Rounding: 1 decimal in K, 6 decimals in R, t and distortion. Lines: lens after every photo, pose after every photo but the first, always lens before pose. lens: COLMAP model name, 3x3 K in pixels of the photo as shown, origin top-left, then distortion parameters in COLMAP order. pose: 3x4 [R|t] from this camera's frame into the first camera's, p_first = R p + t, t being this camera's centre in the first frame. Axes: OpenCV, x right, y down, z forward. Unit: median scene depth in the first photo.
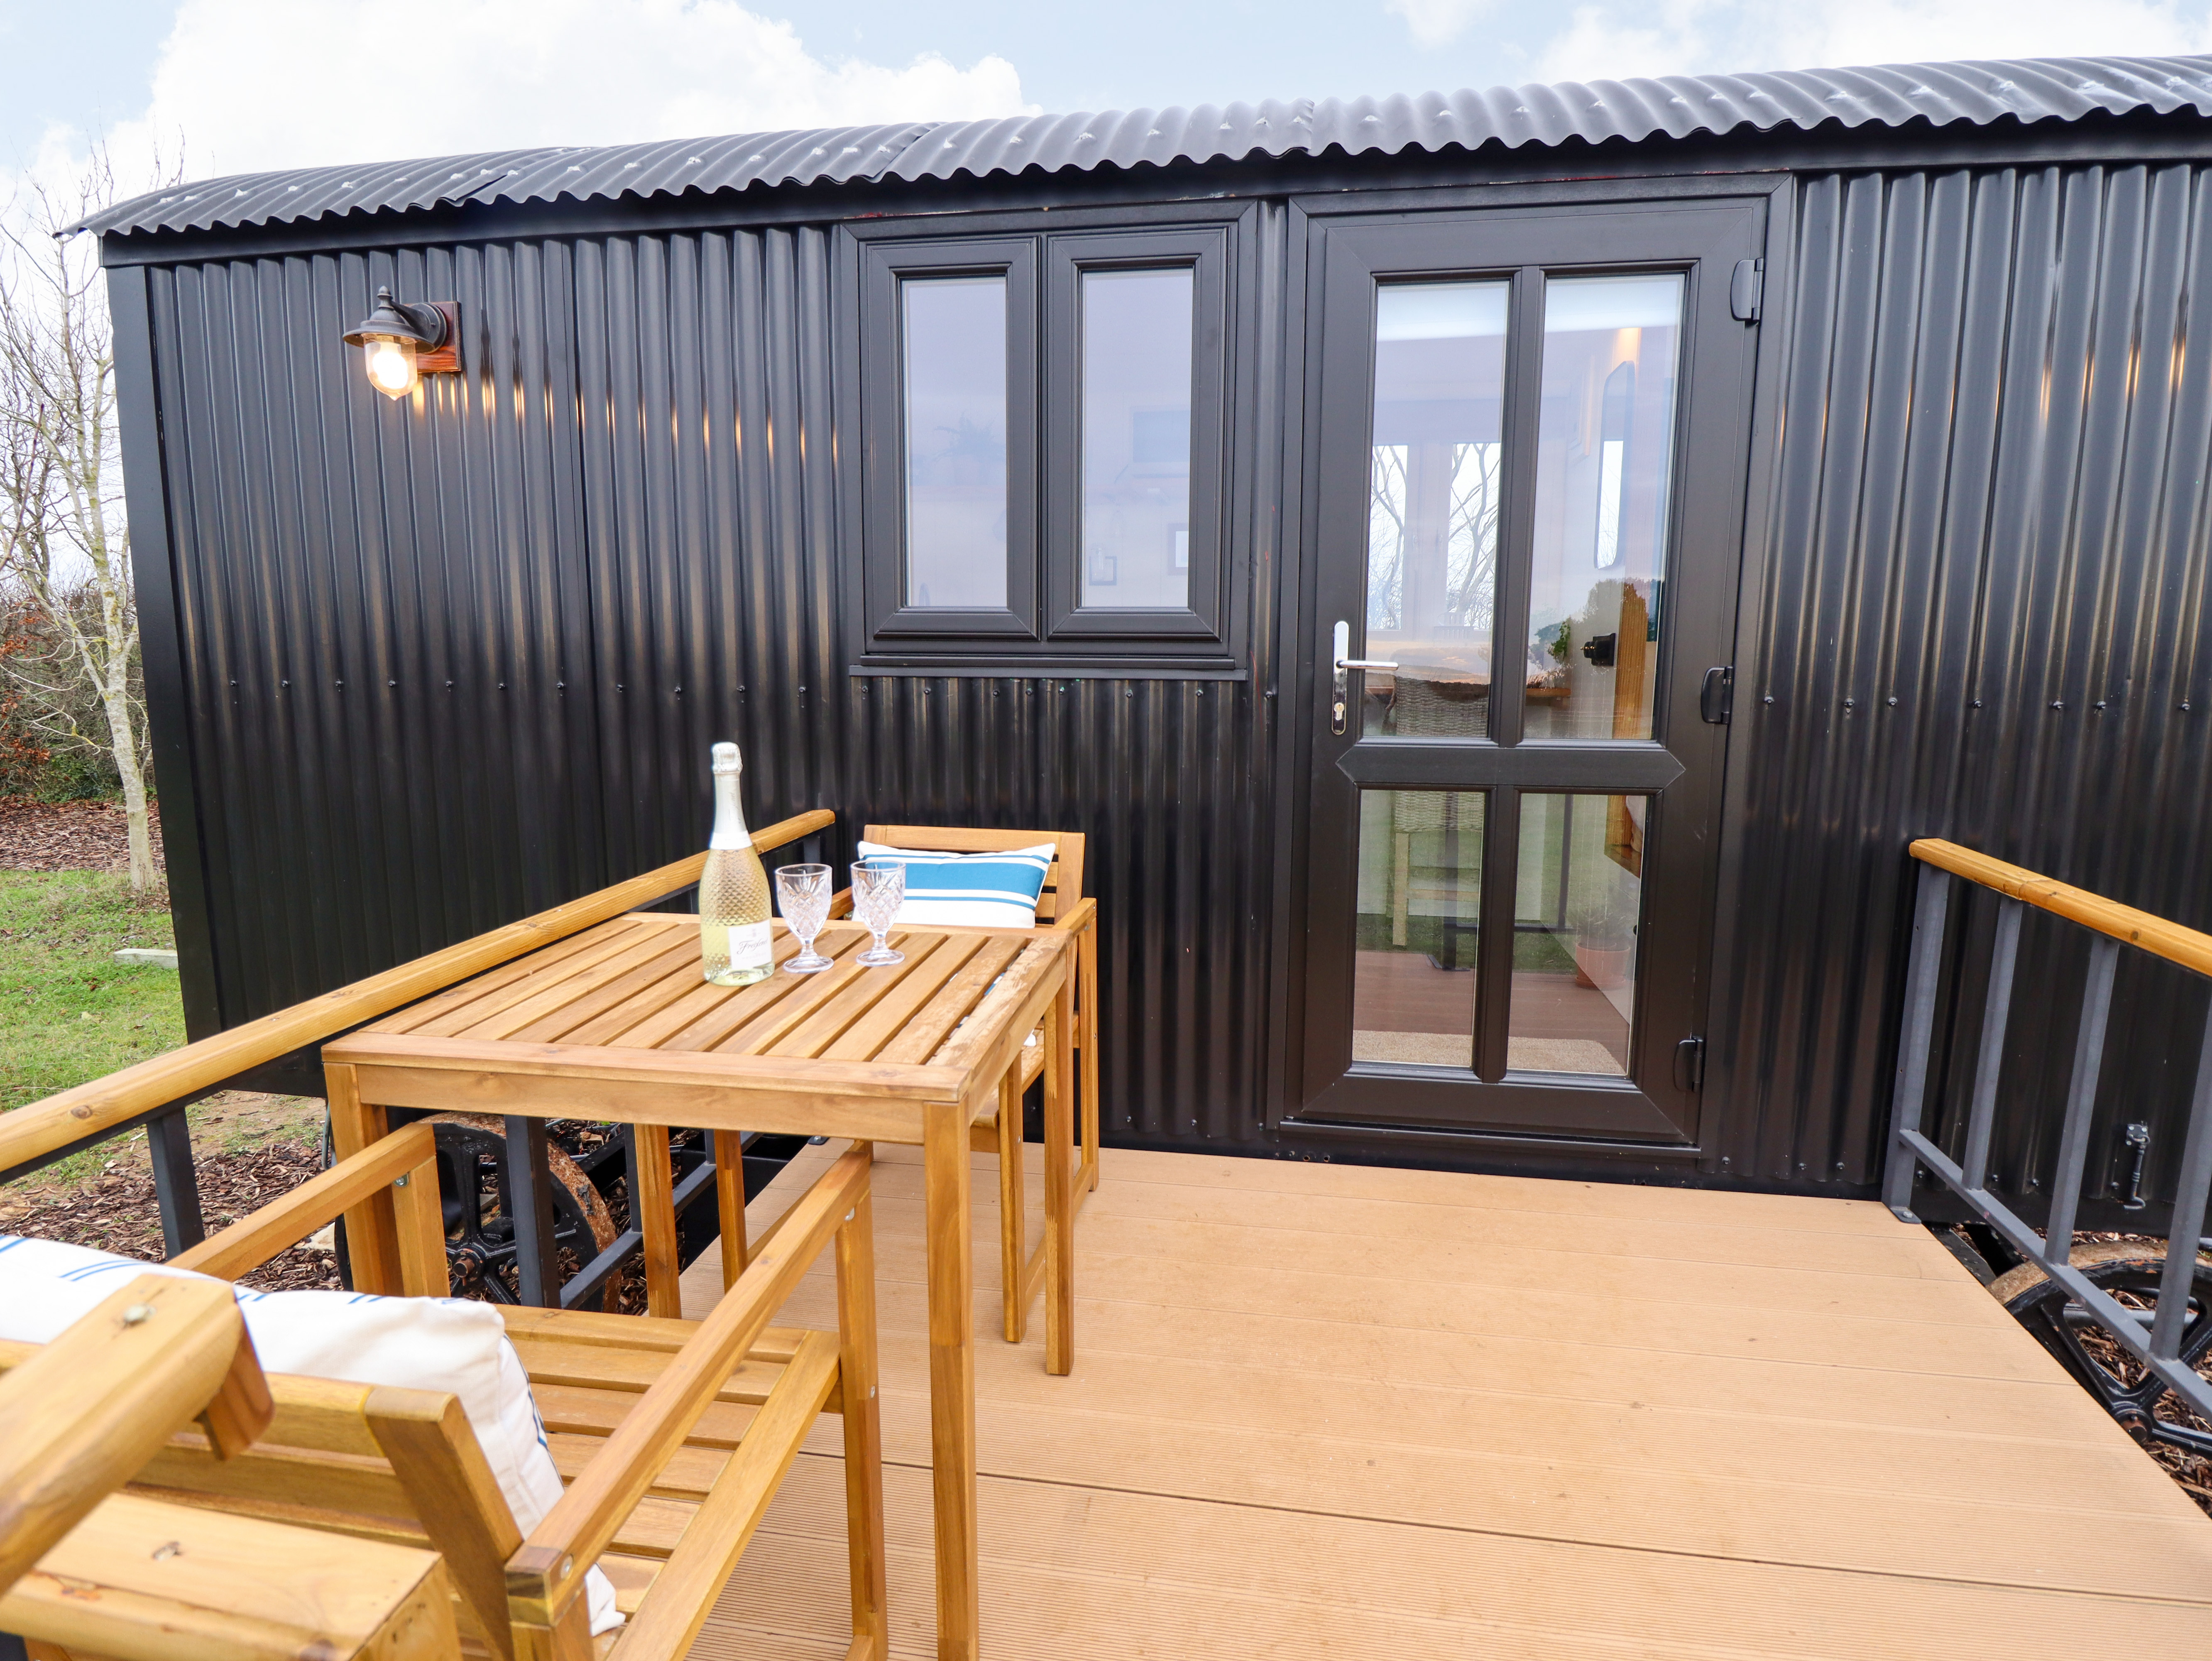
lens RADIAL K [[1163.4, 0, 1113.9], [0, 1163.4, 820.9], [0, 0, 1]] dist [-0.000258, -0.013338]
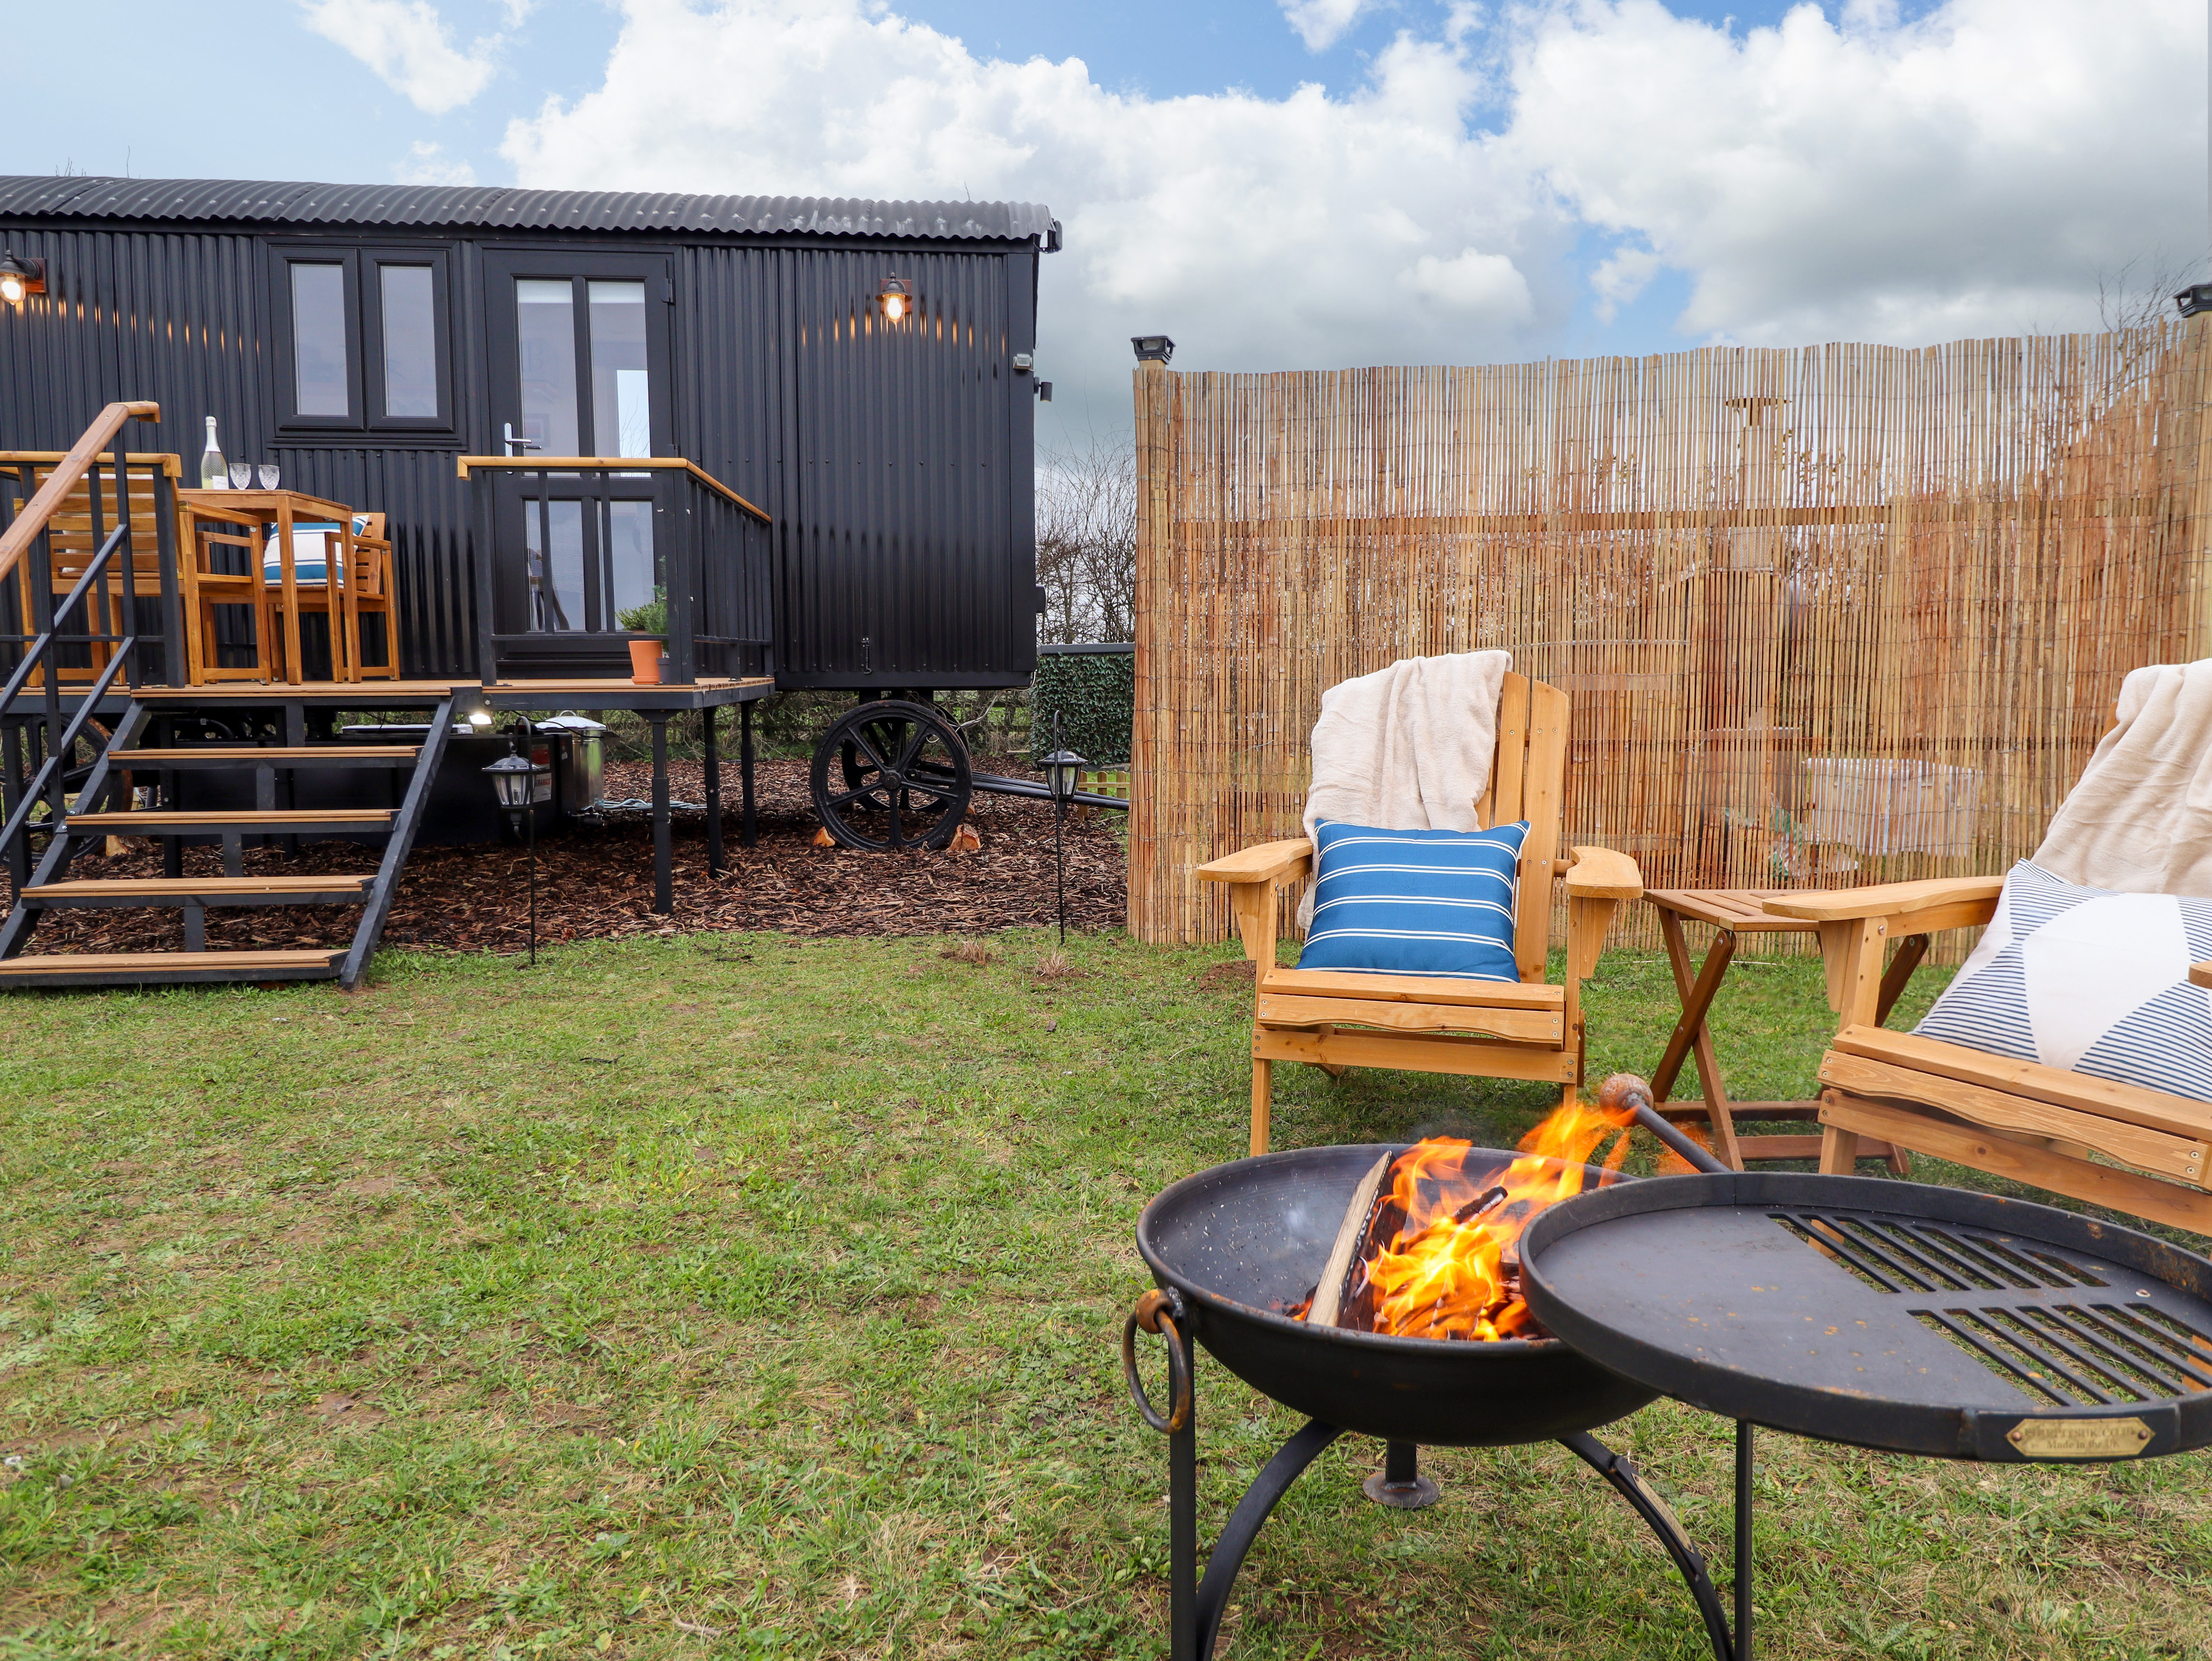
lens RADIAL K [[1437.2, 0, 1112.1], [0, 1437.2, 809.8], [0, 0, 1]] dist [-0.008572, -0.007865]
pose [[0.961810, -0.035803, 0.271365, 0.547623], [0.051604, 0.997348, -0.051317, 0.787294], [-0.268808, 0.063361, 0.961107, -1.959263]]
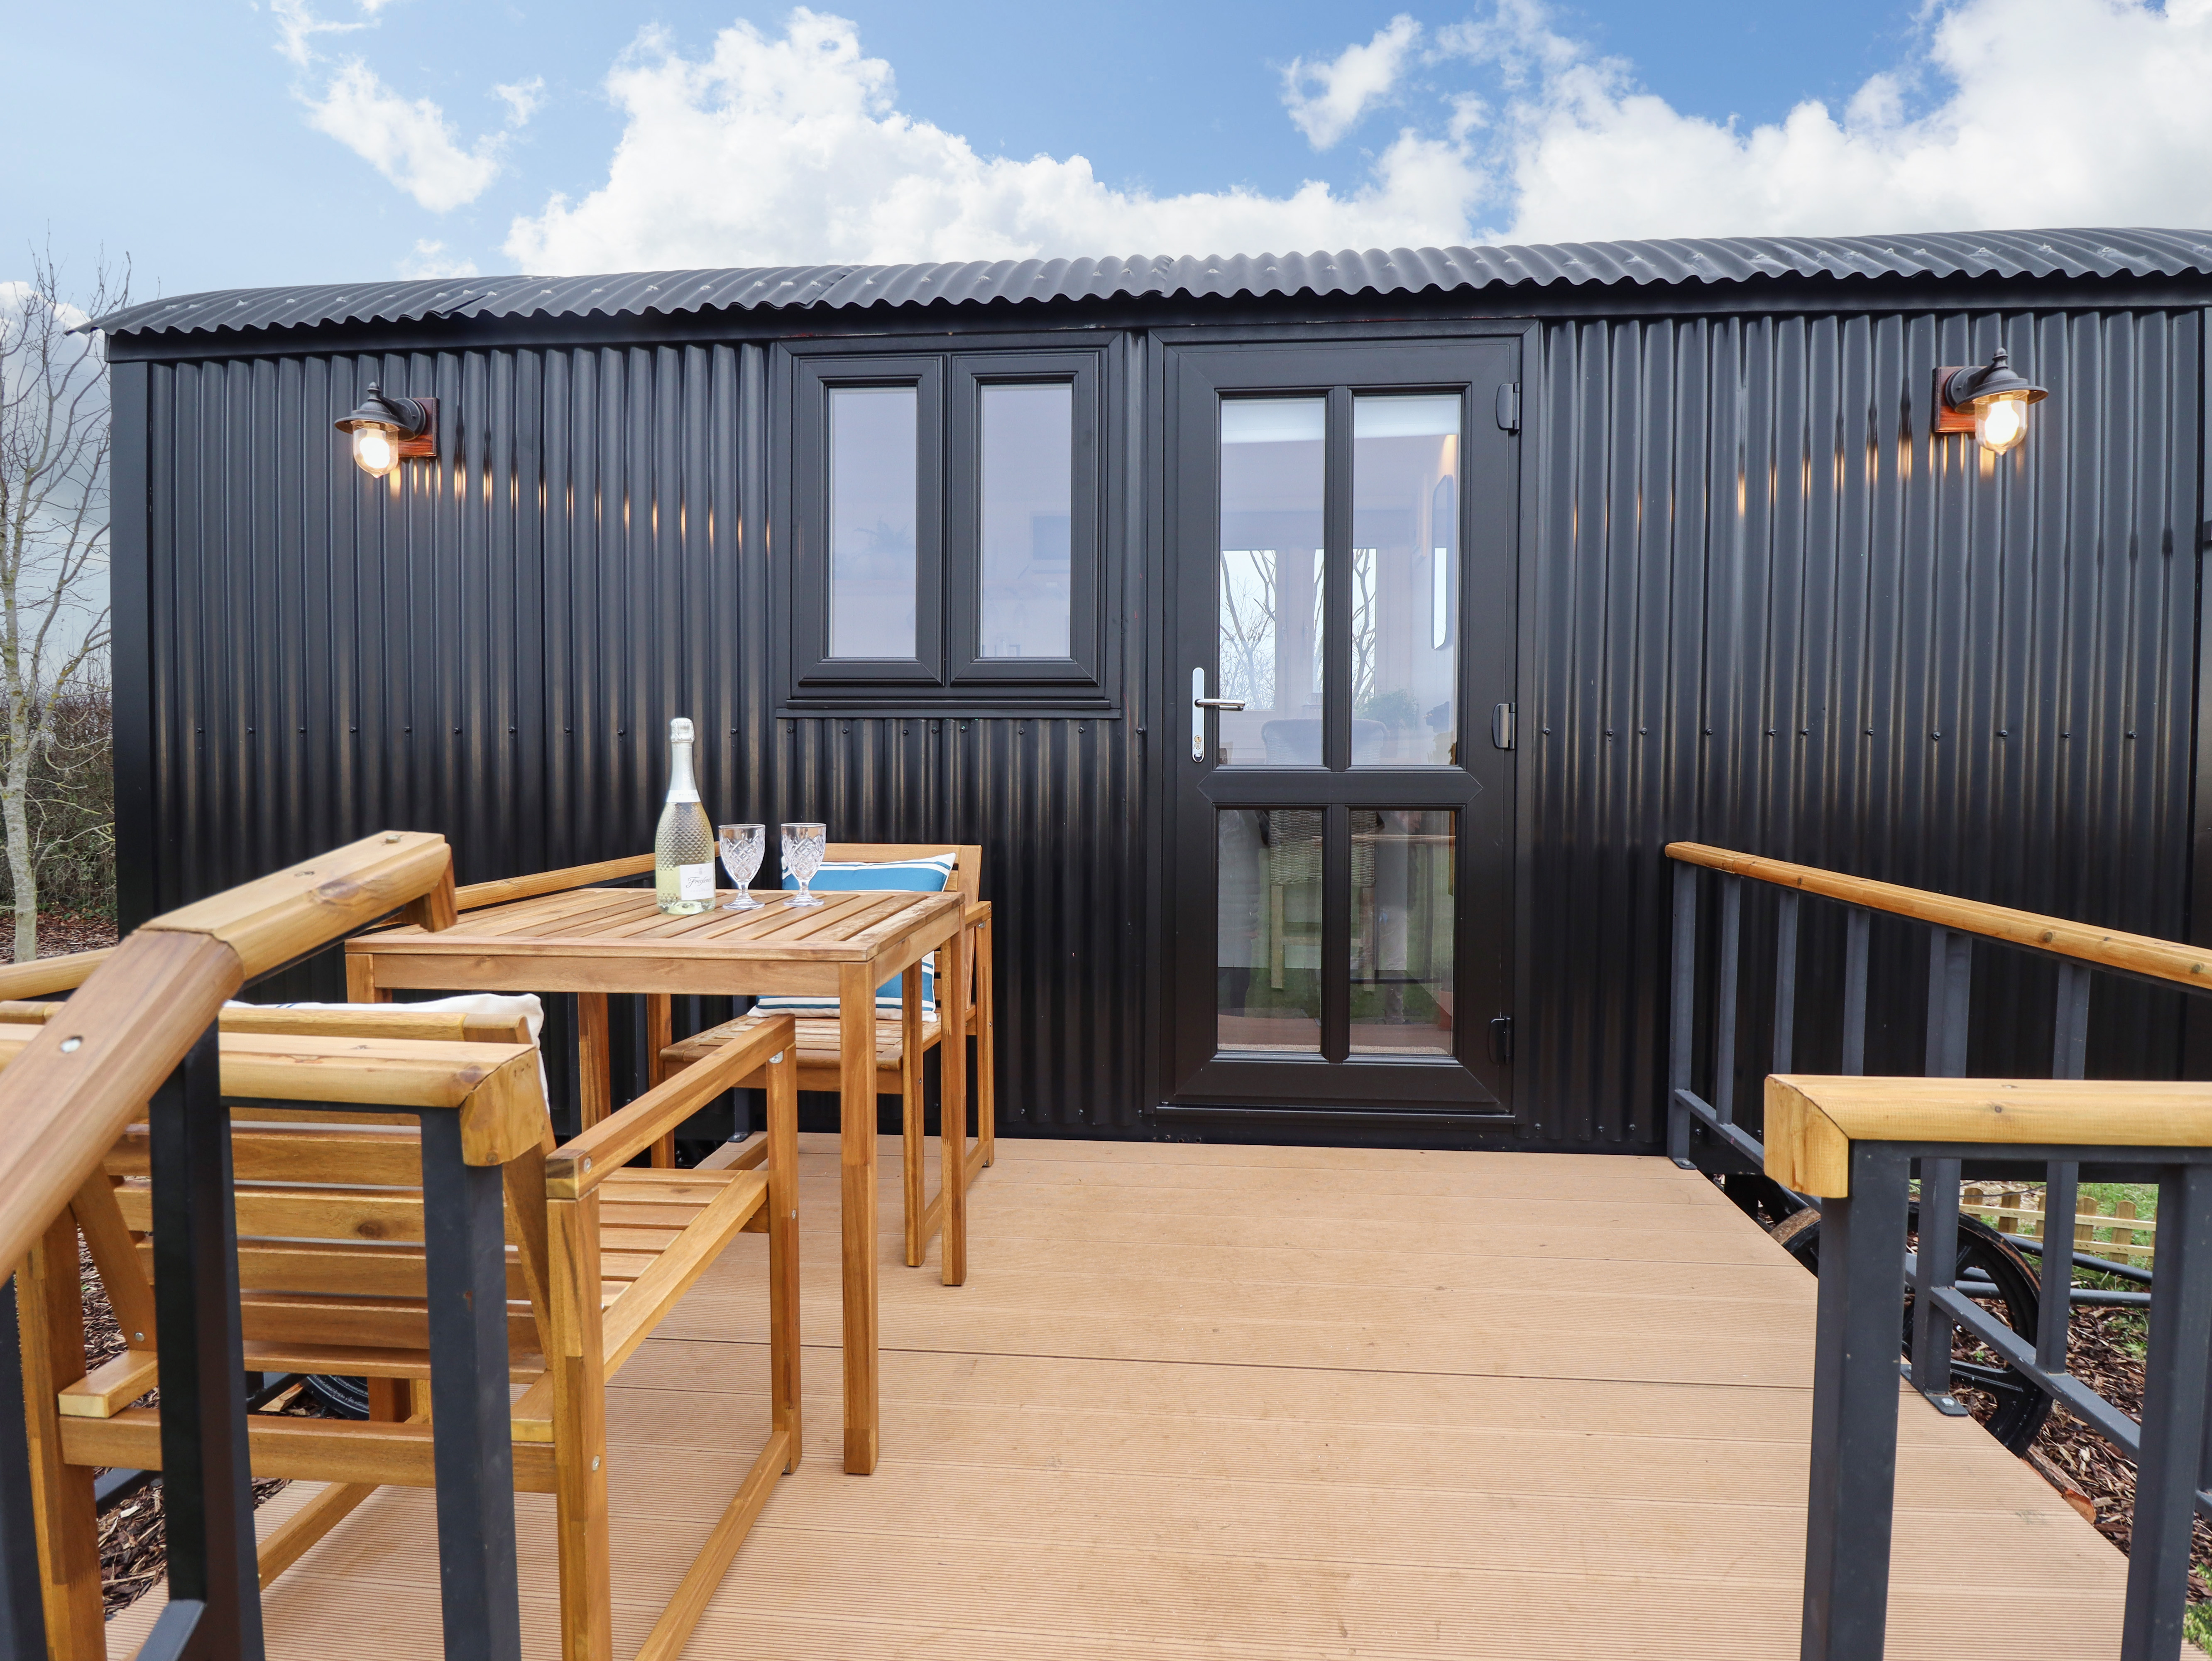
lens RADIAL K [[1163.4, 0, 1115.8], [0, 1163.4, 814.6], [0, 0, 1]] dist [-0.000258, -0.013338]
pose [[0.997329, -0.002810, 0.072988, 0.023851], [0.011156, 0.993396, -0.114191, 0.113636], [-0.072185, 0.114700, 0.990774, -0.159047]]
